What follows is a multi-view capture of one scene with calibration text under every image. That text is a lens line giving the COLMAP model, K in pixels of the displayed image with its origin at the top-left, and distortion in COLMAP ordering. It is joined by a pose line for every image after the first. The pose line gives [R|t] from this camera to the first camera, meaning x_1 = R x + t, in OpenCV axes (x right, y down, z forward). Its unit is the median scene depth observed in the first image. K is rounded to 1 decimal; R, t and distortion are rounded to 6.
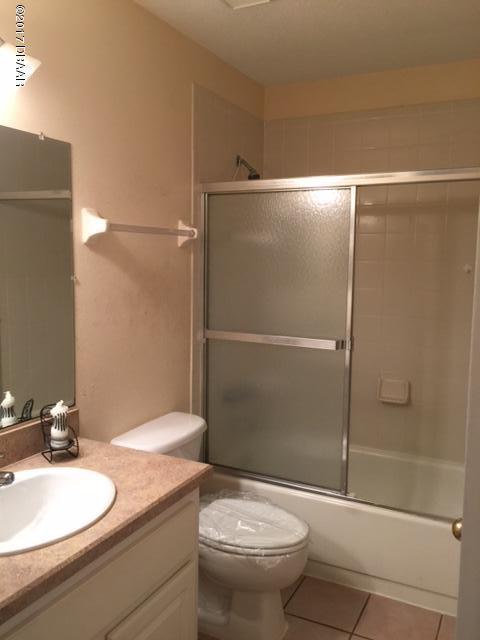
lens RADIAL K [[540.8, 0, 240.0], [0, 540.8, 320.0], [0, 0, 1]] dist [0.083312, -0.156429]
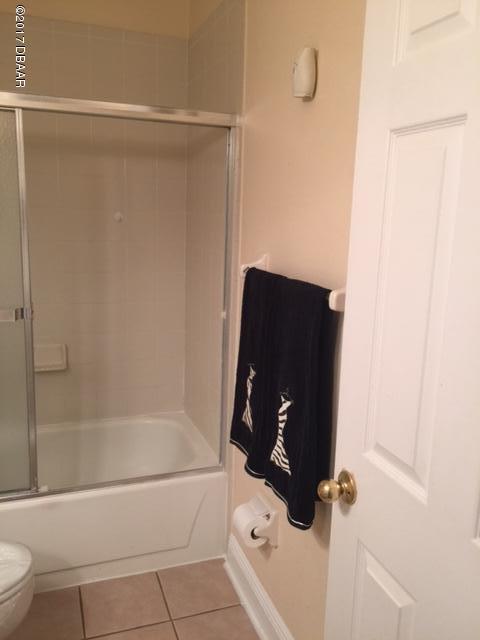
lens RADIAL K [[540.8, 0, 240.0], [0, 540.8, 320.0], [0, 0, 1]] dist [0.083312, -0.156429]
pose [[0.673285, -0.135198, 0.726918, -0.171990], [0.064928, 0.990153, 0.124019, -0.022535], [-0.736527, -0.036303, 0.675433, 0.217942]]
